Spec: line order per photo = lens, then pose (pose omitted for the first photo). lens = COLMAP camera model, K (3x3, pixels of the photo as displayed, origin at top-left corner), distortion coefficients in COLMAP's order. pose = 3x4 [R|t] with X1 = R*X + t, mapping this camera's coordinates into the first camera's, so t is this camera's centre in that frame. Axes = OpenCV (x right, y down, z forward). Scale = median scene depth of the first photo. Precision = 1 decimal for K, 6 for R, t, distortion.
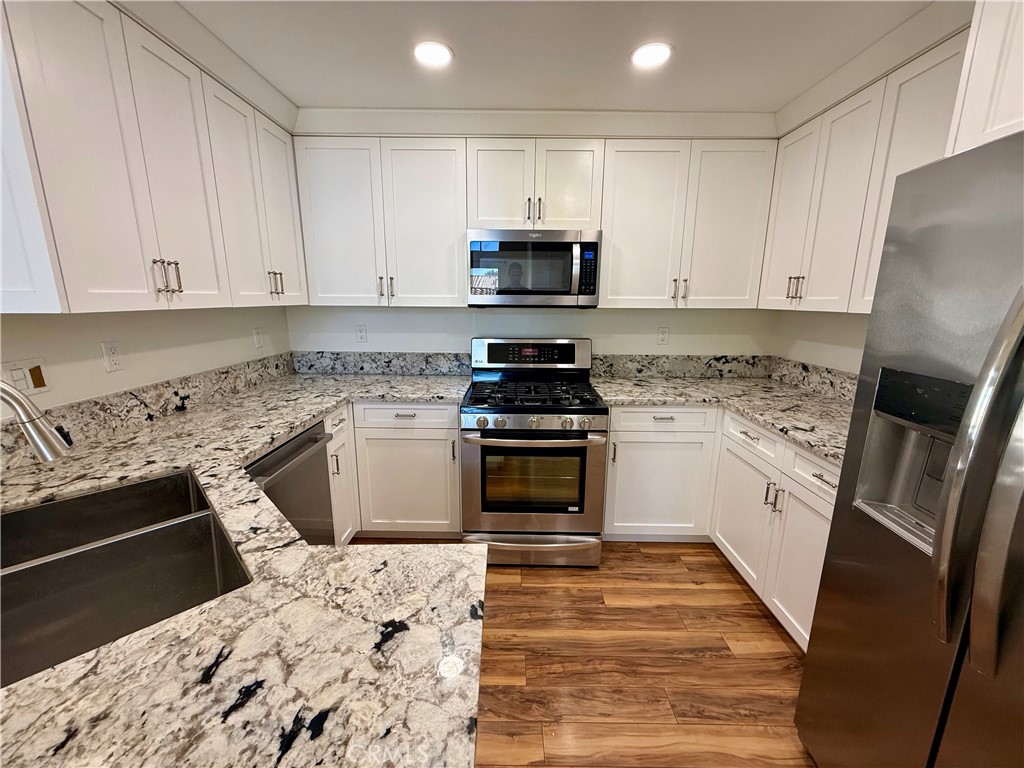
lens RADIAL K [[406.4, 0, 508.0], [0, 406.4, 383.3], [0, 0, 1]] dist [-0.000568, 0.000306]
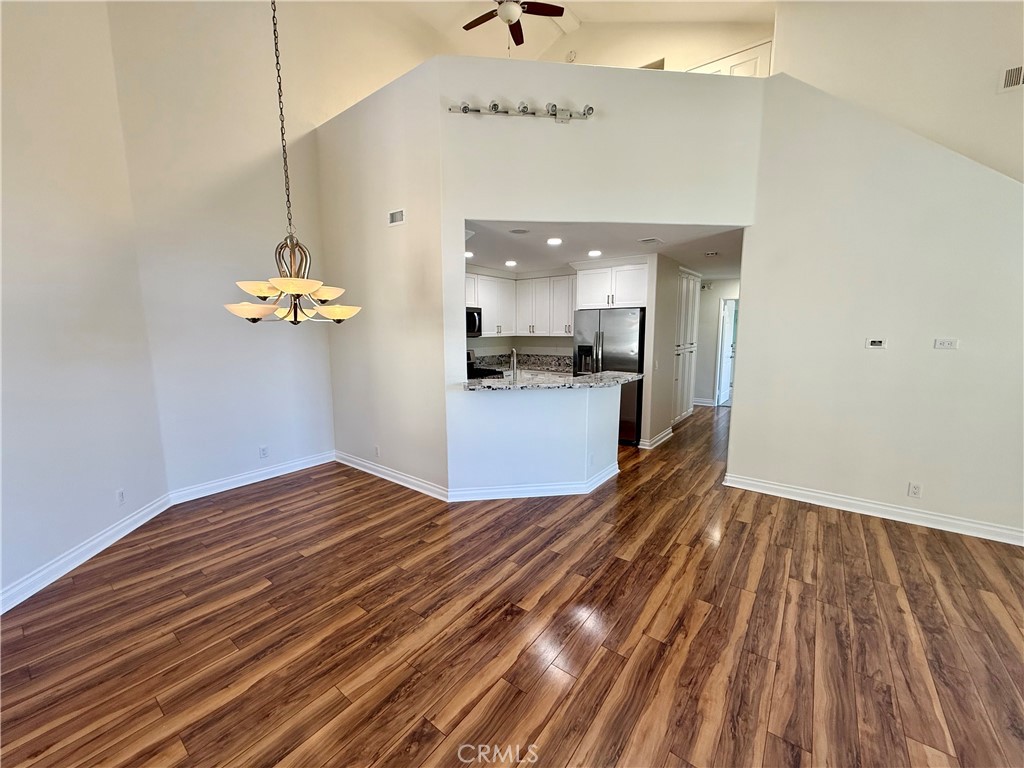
lens RADIAL K [[406.4, 0, 508.0], [0, 406.4, 383.3], [0, 0, 1]] dist [-0.000568, 0.000306]
pose [[0.604079, -0.115173, 0.788558, -2.352731], [0.172286, 0.984975, 0.011879, 0.135907], [-0.778078, 0.128682, 0.614845, -0.911192]]
